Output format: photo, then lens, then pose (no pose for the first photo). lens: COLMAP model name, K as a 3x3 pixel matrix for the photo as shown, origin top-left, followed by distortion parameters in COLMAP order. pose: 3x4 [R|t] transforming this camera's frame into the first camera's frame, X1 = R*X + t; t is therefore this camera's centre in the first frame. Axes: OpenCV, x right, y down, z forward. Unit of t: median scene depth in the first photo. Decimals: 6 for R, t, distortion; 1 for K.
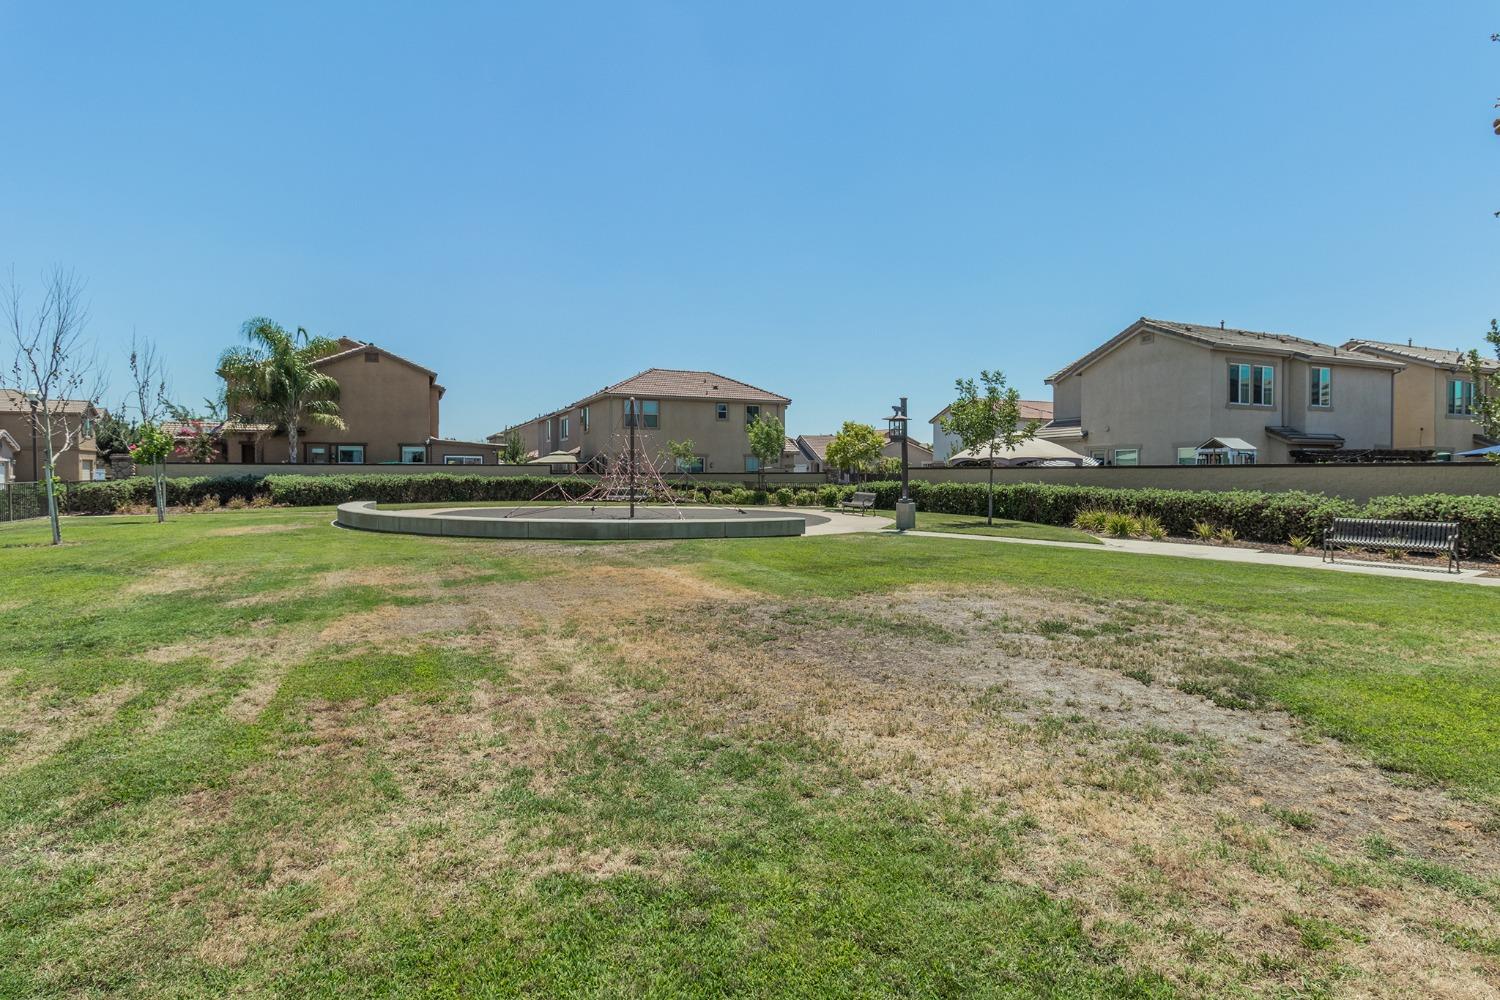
lens RADIAL K [[736.8, 0, 749.0], [0, 736.8, 488.4], [0, 0, 1]] dist [-0.002581, -0.000369]
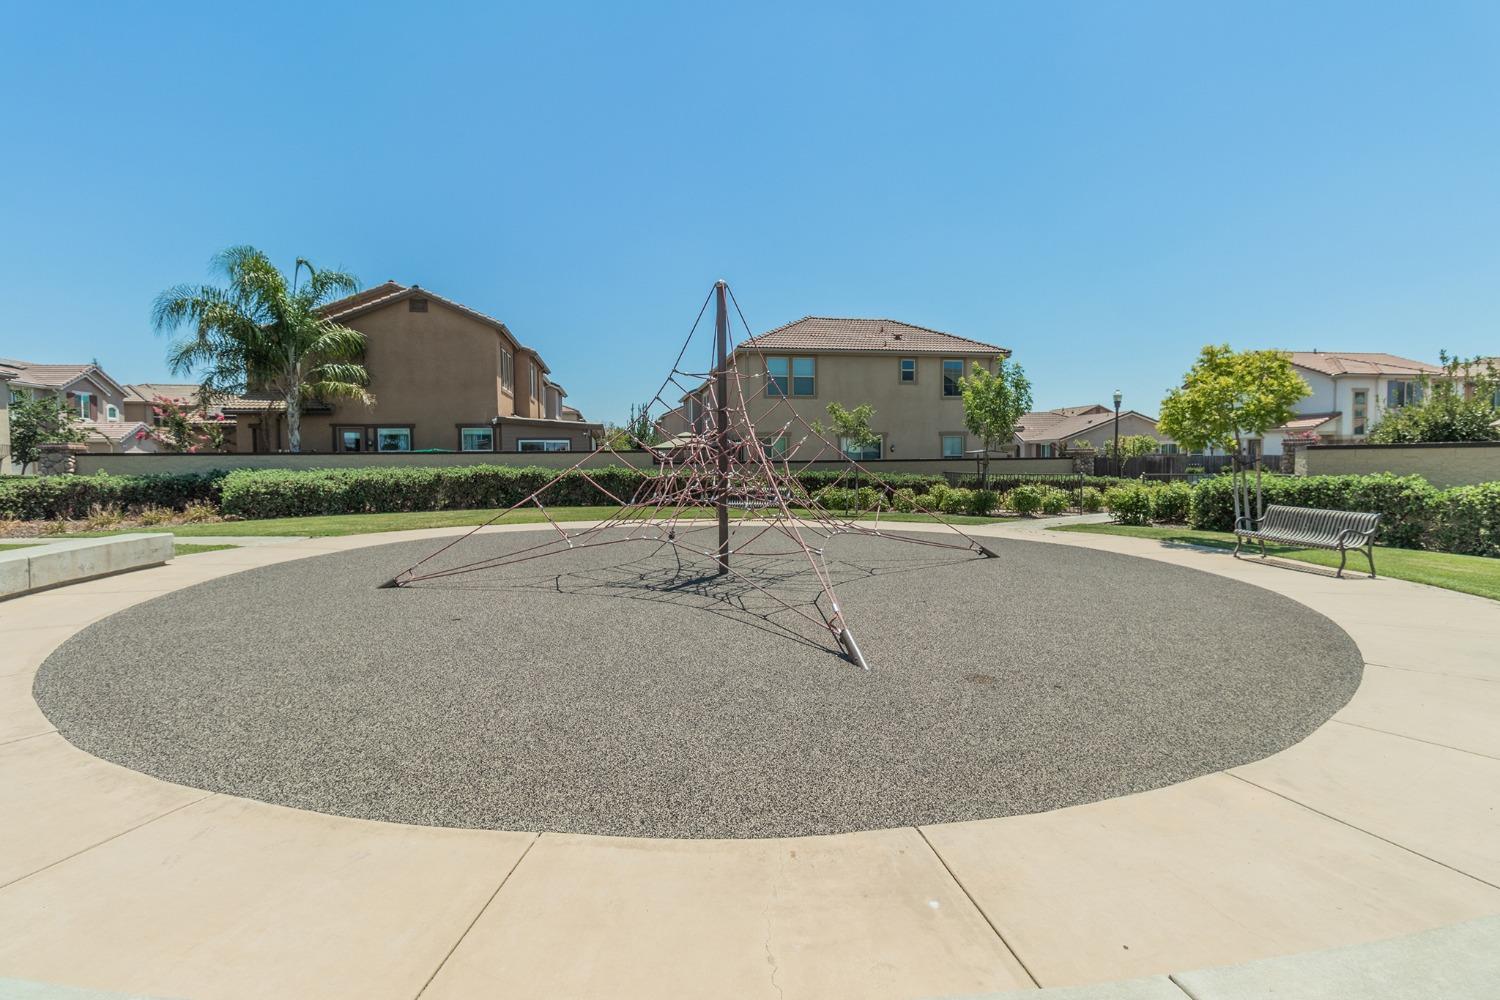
lens RADIAL K [[688.8, 0, 752.2], [0, 688.8, 494.9], [0, 0, 1]] dist [0.003361, 0.000523]
pose [[0.972971, 0.001916, -0.230918, -0.035547], [0.005399, 0.999504, 0.031040, -0.010752], [0.230863, -0.031447, 0.972478, 0.412253]]
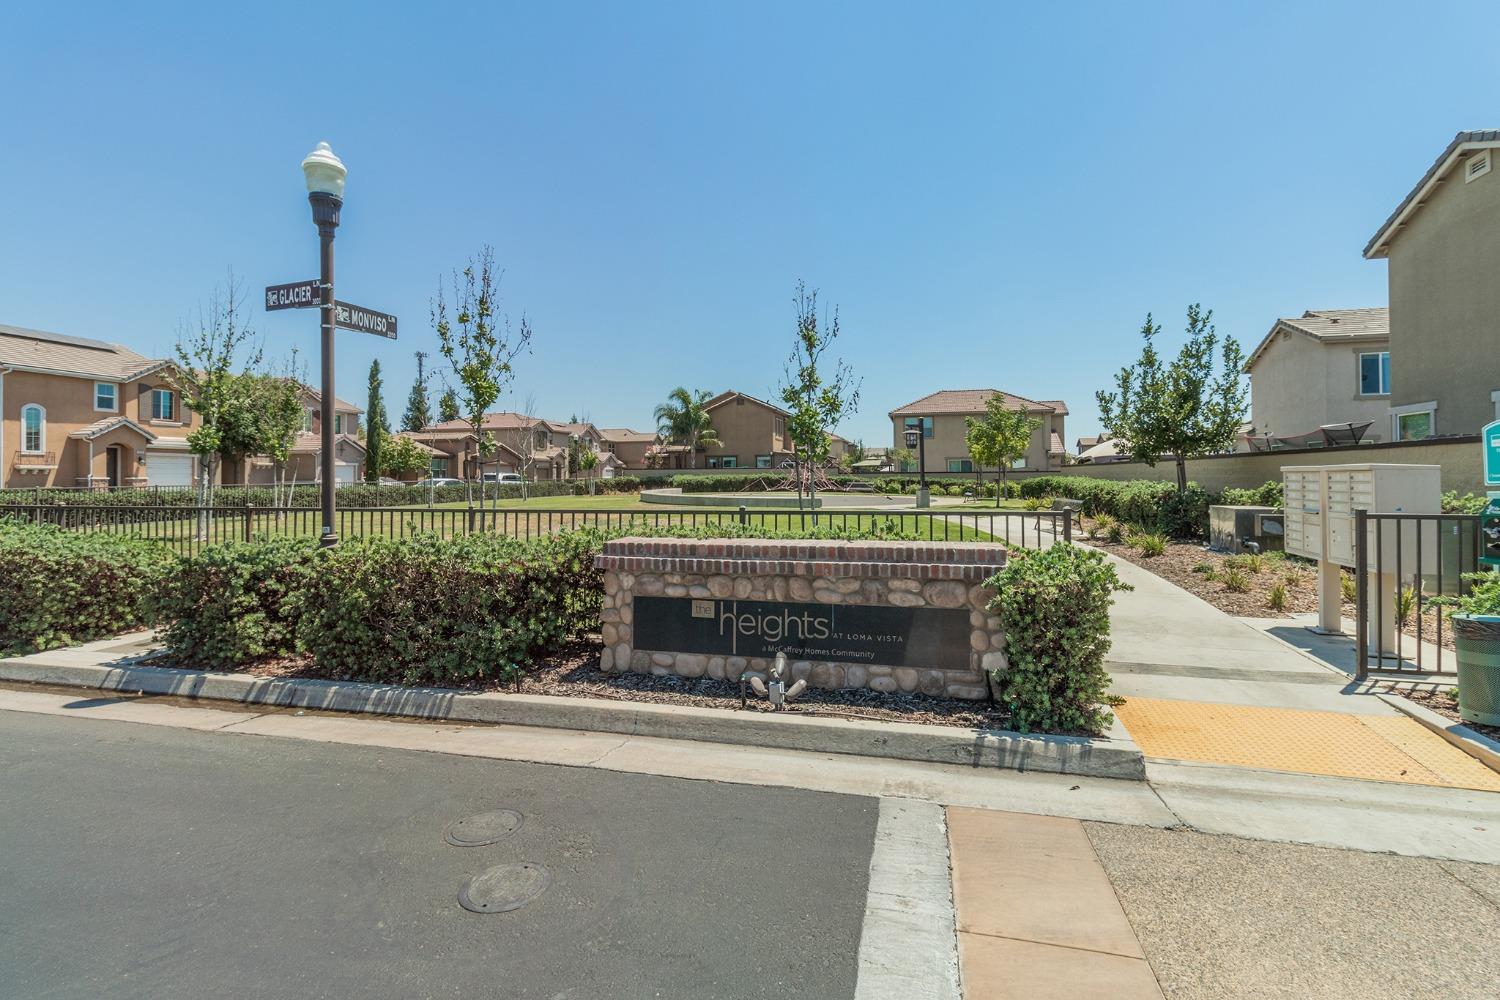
lens RADIAL K [[688.8, 0, 751.3], [0, 688.8, 487.7], [0, 0, 1]] dist [0.003361, 0.000523]
pose [[0.783088, 0.004971, -0.621891, 0.446960], [-0.007515, 0.999971, -0.001470, 0.011544], [0.621866, 0.005825, 0.783102, -0.166326]]
